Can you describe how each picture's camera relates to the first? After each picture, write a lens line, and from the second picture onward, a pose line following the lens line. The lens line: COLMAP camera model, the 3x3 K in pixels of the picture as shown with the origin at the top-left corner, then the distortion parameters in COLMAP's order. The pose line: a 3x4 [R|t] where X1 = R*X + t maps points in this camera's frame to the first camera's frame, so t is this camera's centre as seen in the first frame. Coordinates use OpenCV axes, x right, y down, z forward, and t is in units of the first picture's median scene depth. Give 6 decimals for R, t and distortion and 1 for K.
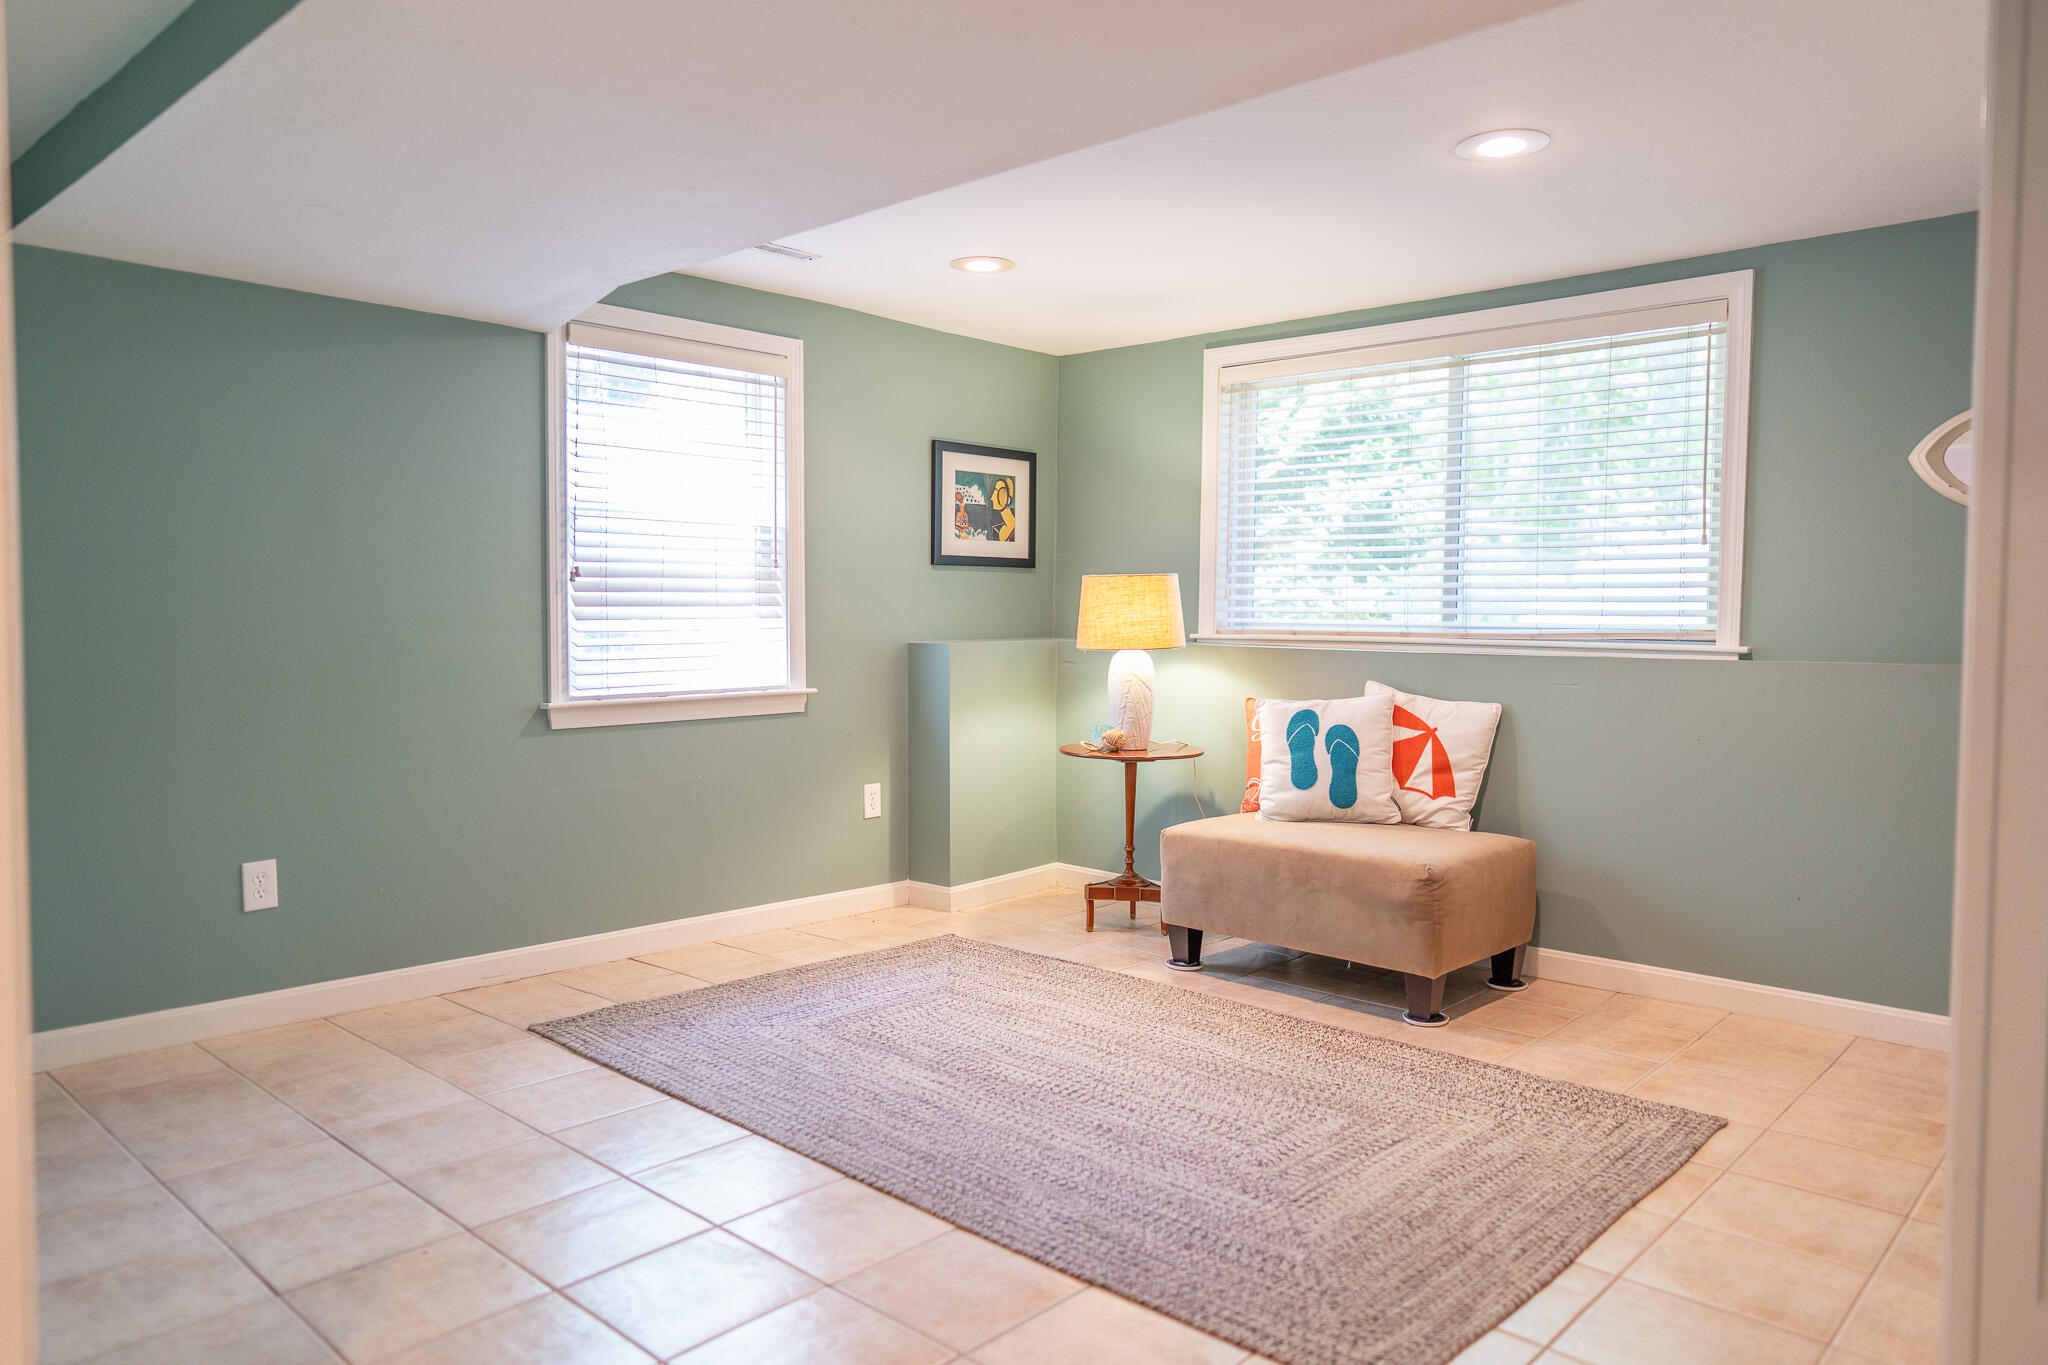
lens RADIAL K [[1363.6, 0, 1023.0], [0, 1363.6, 677.1], [0, 0, 1]] dist [0.004287, -0.001184]
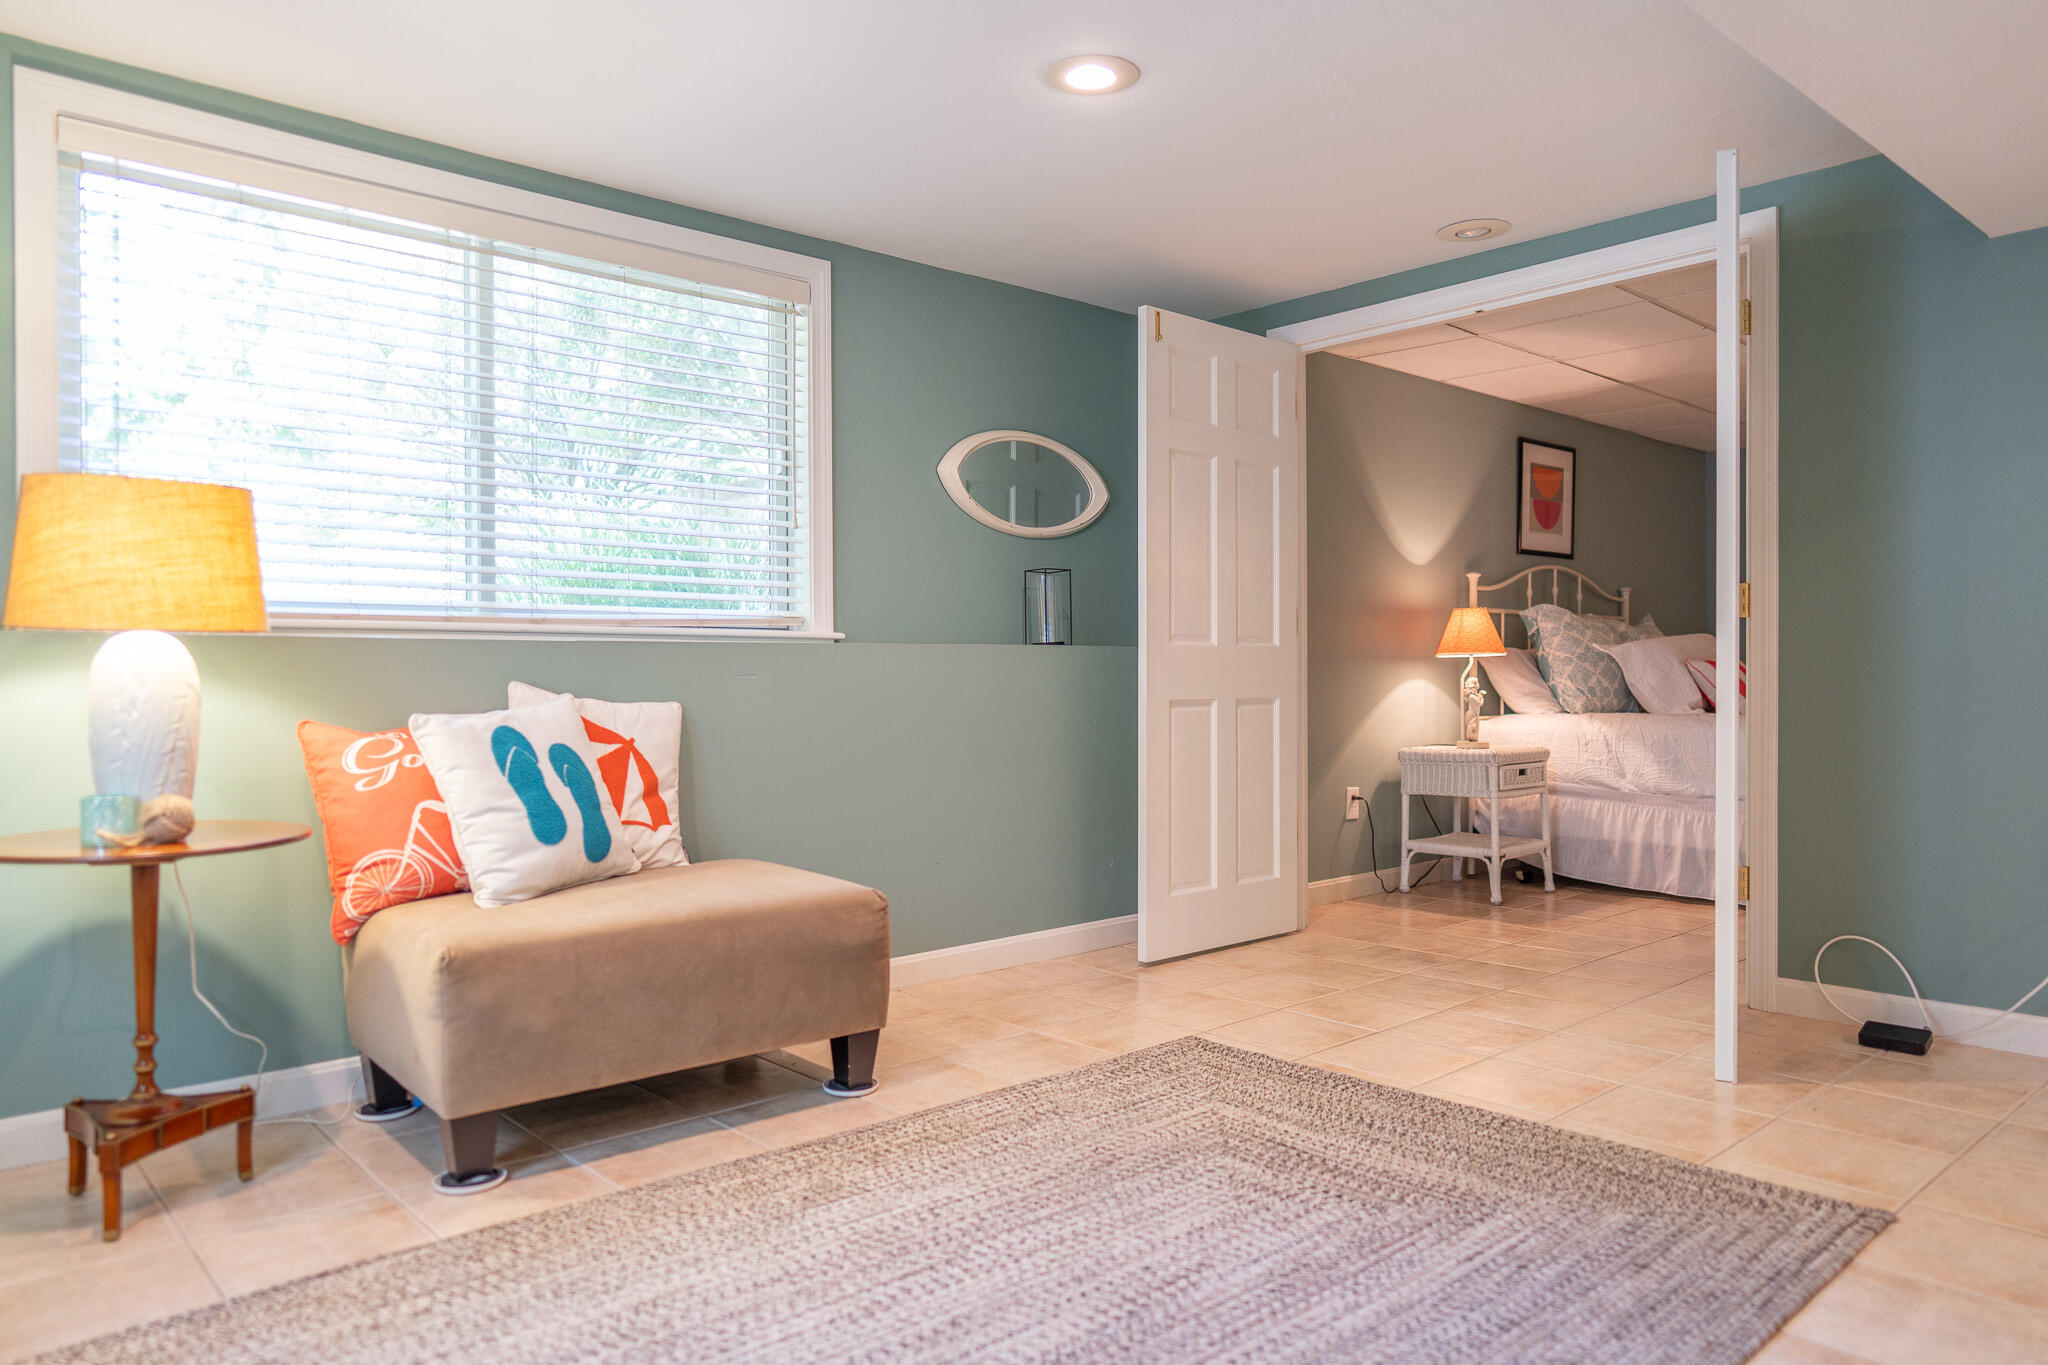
lens RADIAL K [[1363.6, 0, 1023.4], [0, 1363.6, 688.2], [0, 0, 1]] dist [0.004287, -0.001184]
pose [[0.084805, -0.021278, 0.996170, -0.467066], [0.048291, 0.998685, 0.017221, 0.007727], [-0.995227, 0.046645, 0.085721, 0.782333]]
